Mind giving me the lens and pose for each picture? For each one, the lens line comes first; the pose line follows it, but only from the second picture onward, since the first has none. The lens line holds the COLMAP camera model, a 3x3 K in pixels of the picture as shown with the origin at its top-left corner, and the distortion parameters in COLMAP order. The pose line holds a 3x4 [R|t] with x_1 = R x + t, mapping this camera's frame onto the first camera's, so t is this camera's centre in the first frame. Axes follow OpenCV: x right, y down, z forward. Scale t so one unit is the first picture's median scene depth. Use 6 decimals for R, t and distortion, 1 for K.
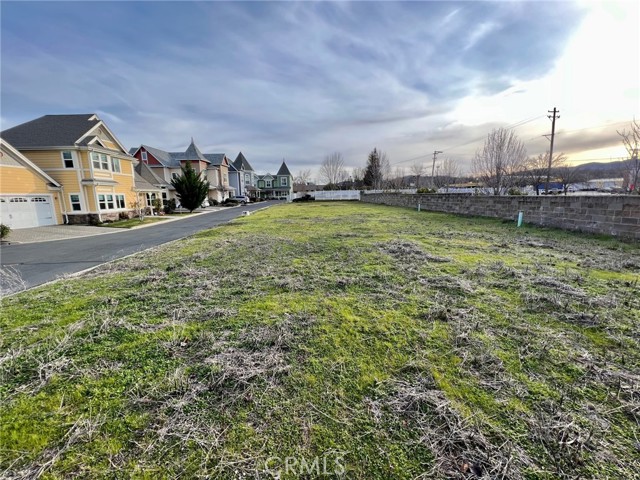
lens RADIAL K [[258.5, 0, 320.0], [0, 258.5, 240.0], [0, 0, 1]] dist [-0.001651, -0.000295]
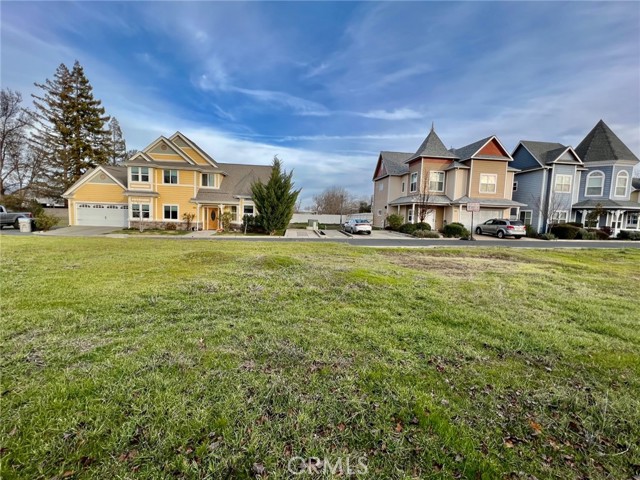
lens RADIAL K [[258.5, 0, 320.0], [0, 258.5, 240.0], [0, 0, 1]] dist [-0.001651, -0.000295]
pose [[0.107436, 0.132894, -0.985290, 0.326340], [-0.205517, 0.972590, 0.108772, -0.299403], [0.972739, 0.190808, 0.131803, 1.592521]]
